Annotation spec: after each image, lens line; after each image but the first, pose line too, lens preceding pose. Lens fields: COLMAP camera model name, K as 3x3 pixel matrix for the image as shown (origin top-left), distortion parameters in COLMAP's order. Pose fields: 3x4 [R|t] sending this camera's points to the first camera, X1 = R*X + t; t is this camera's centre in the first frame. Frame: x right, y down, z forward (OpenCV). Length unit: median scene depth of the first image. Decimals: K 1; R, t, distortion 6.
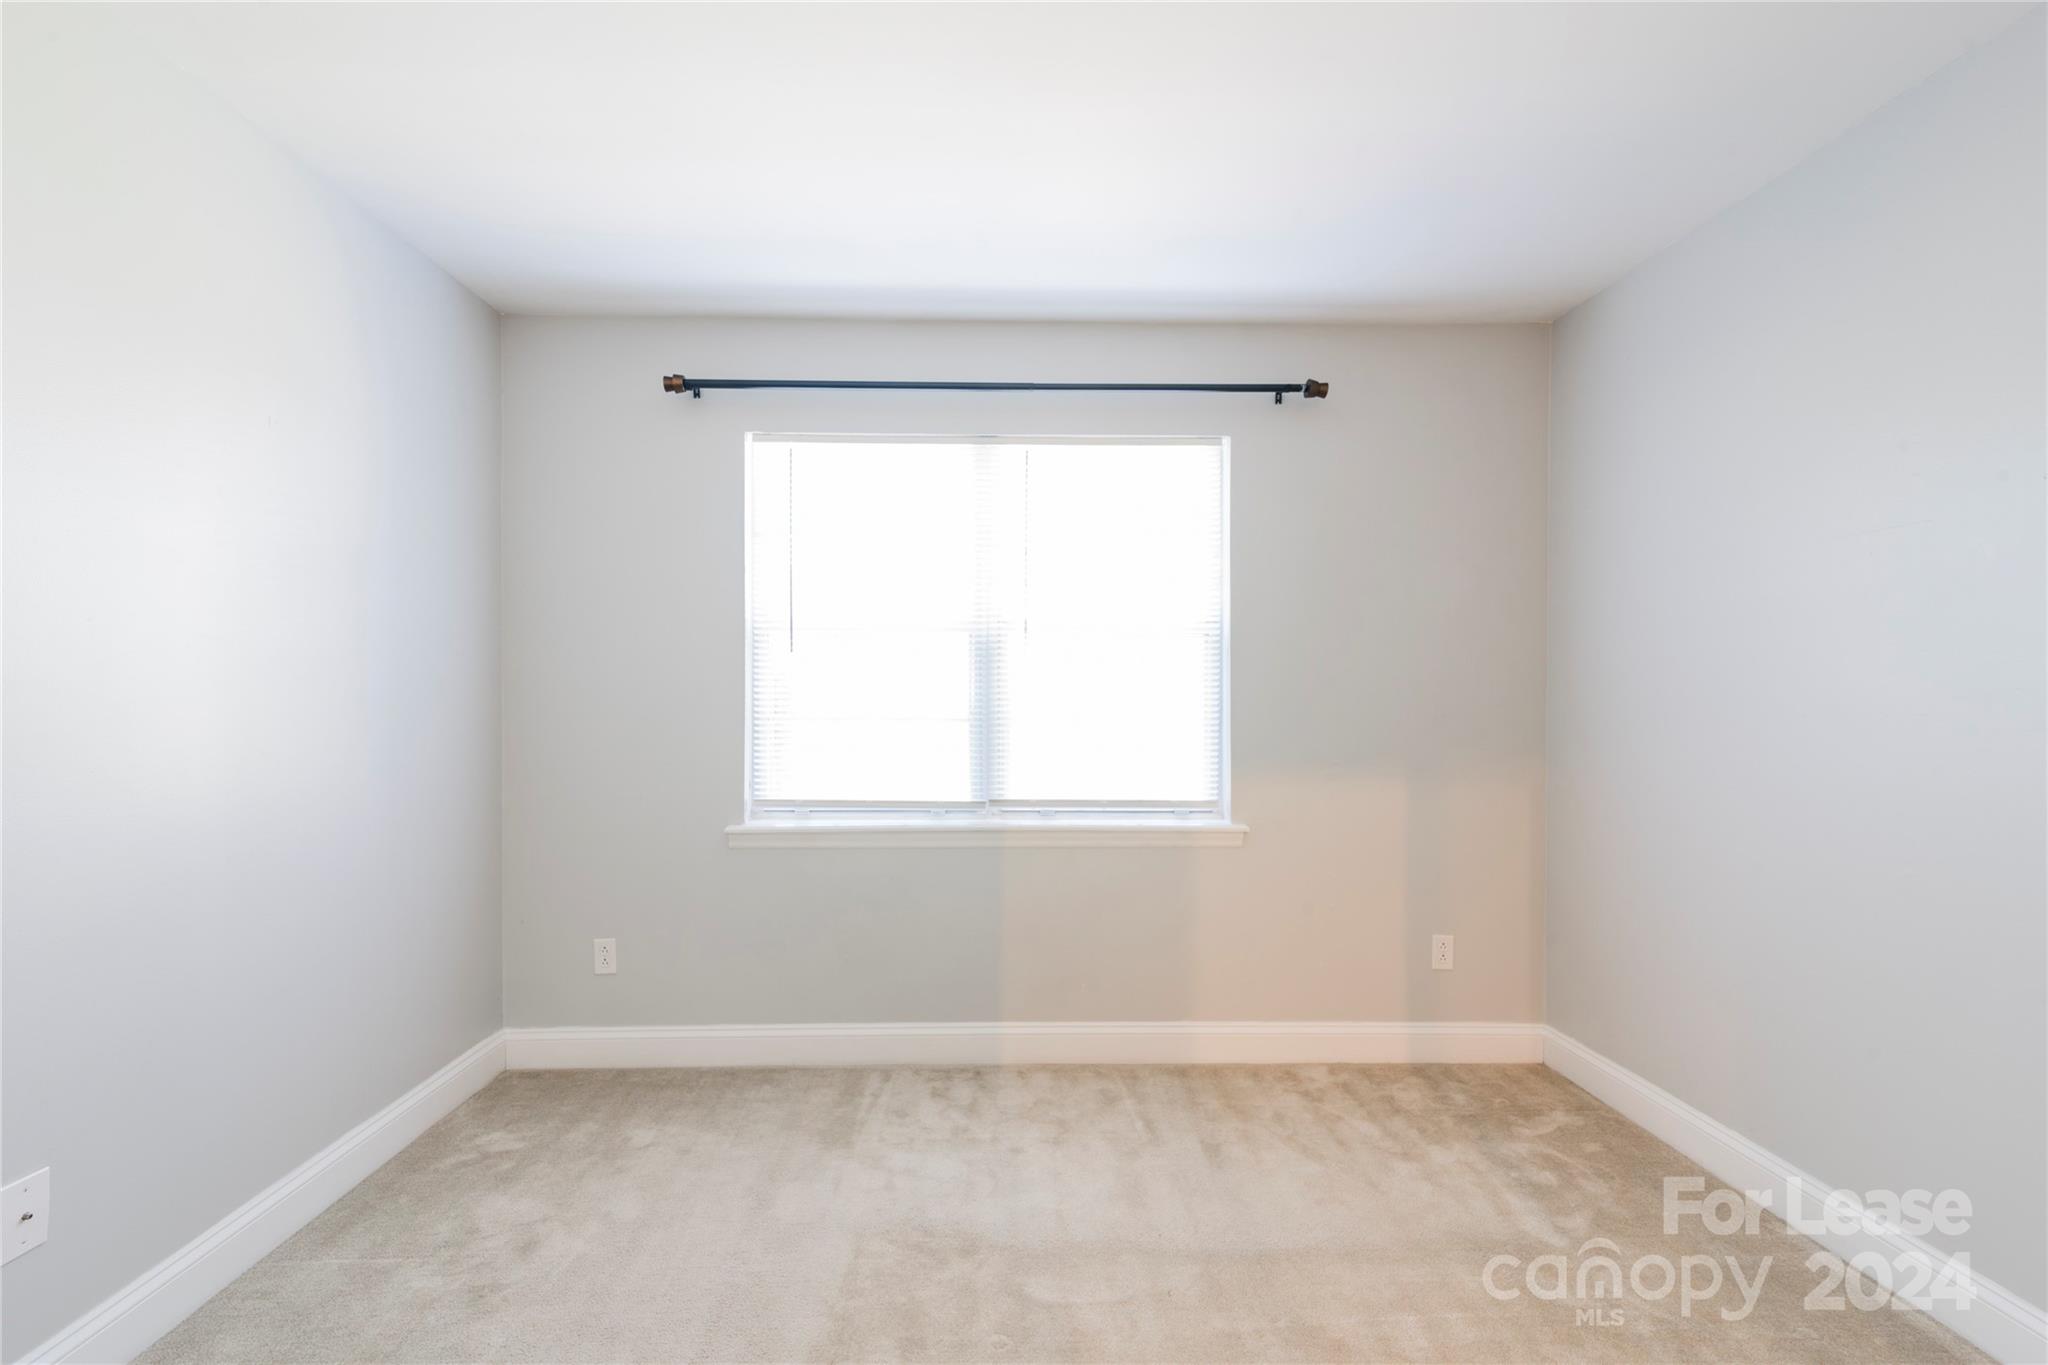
lens RADIAL K [[956.1, 0, 1025.5], [0, 956.1, 696.6], [0, 0, 1]] dist [0.014016, -0.001684]
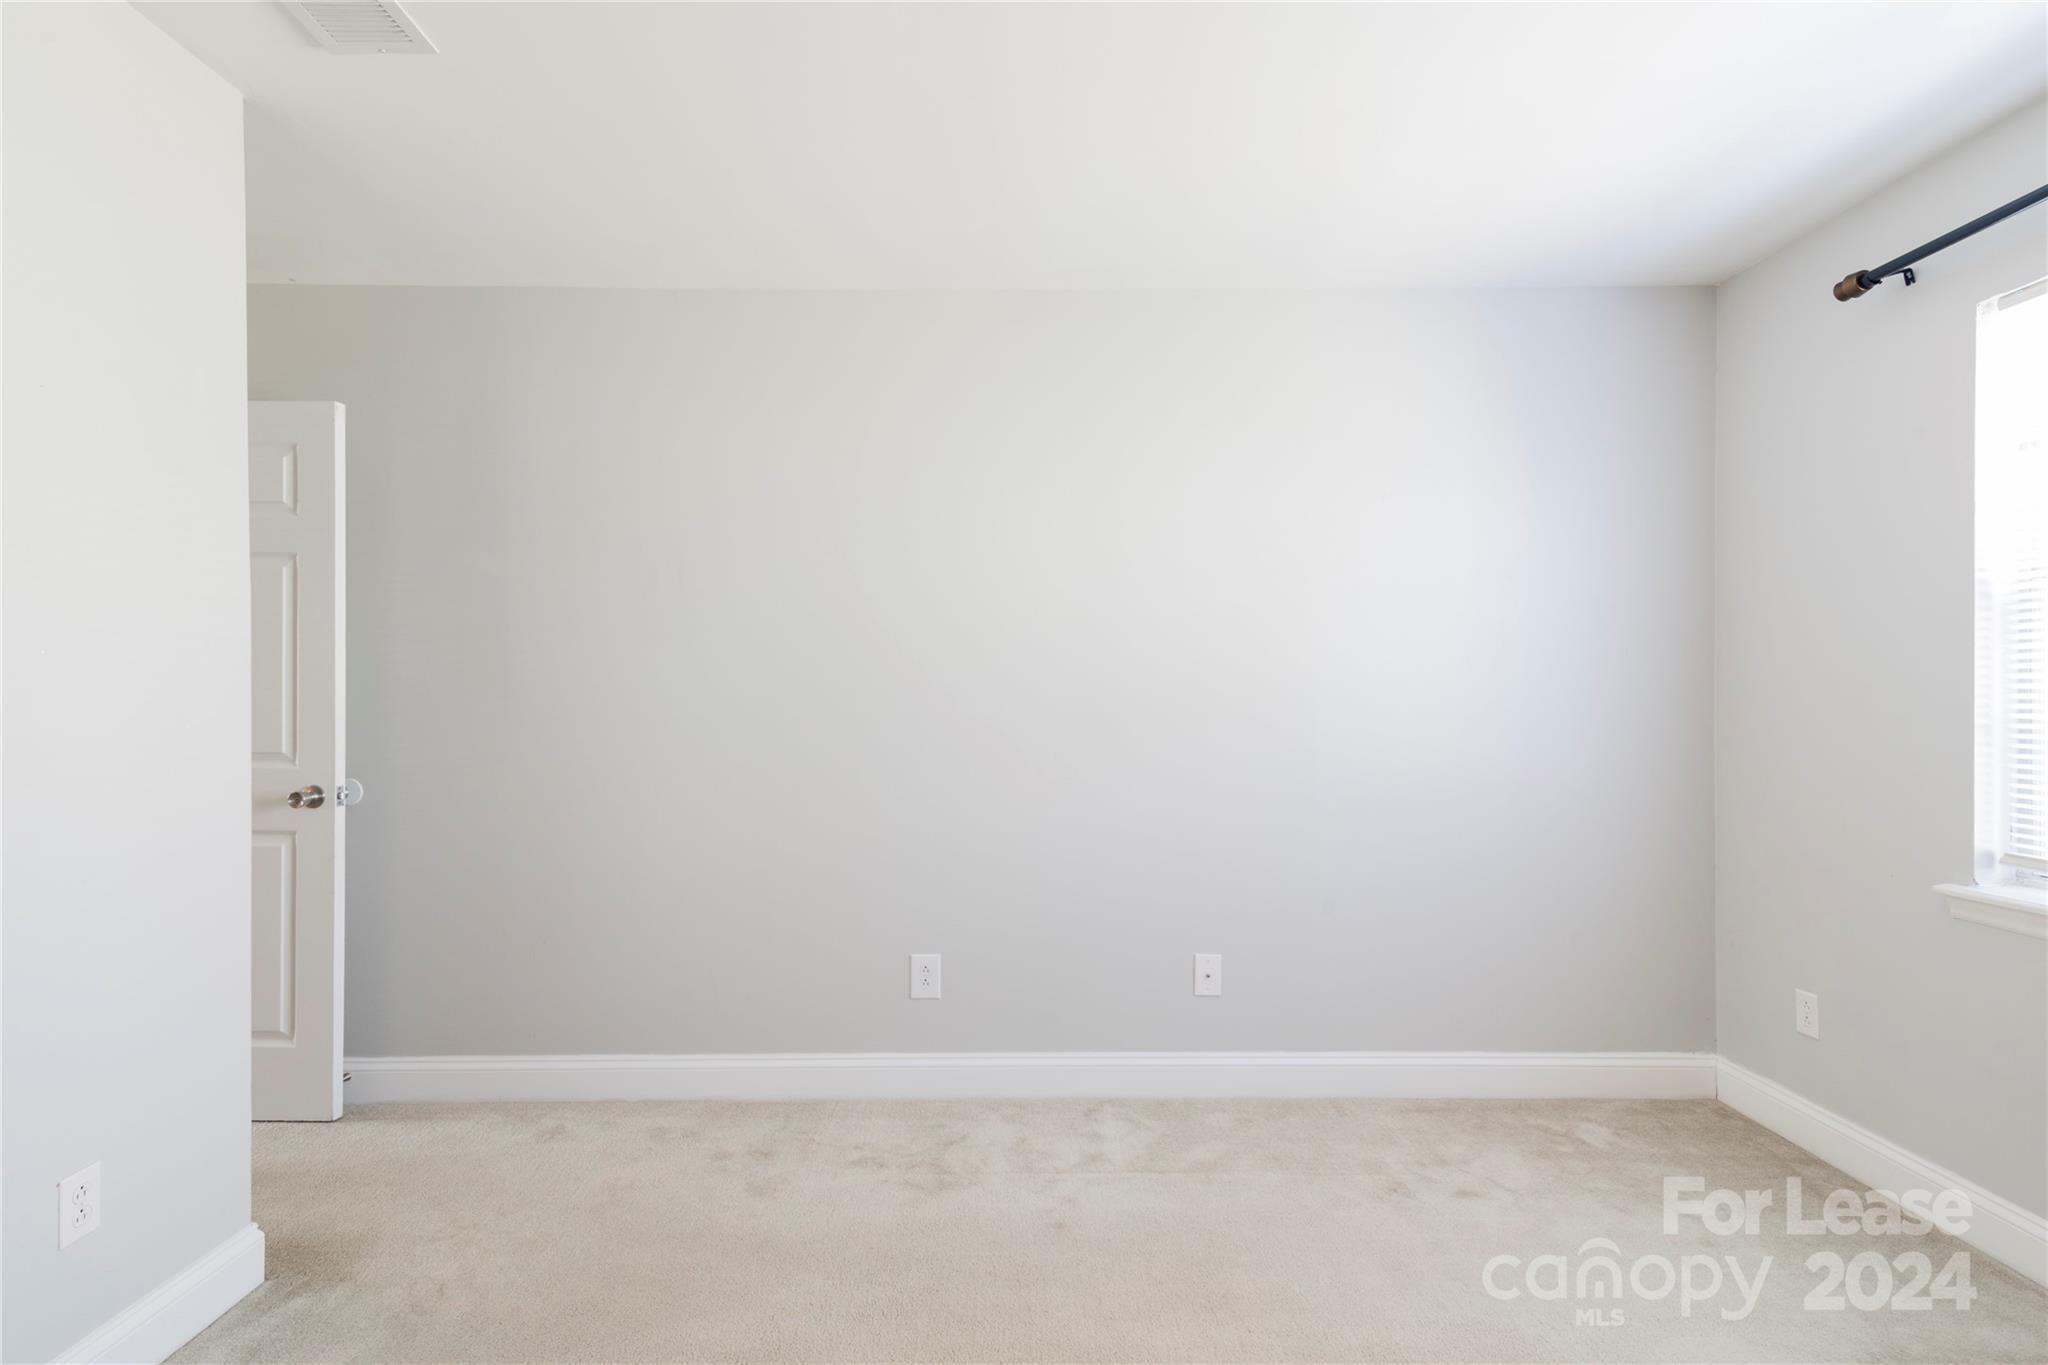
lens RADIAL K [[956.1, 0, 1020.6], [0, 956.1, 700.6], [0, 0, 1]] dist [0.014016, -0.001684]
pose [[-0.035940, 0.001167, -0.999353, 0.428159], [-0.001654, 0.999998, 0.001227, 0.002730], [0.999353, 0.001697, -0.035938, 0.370700]]
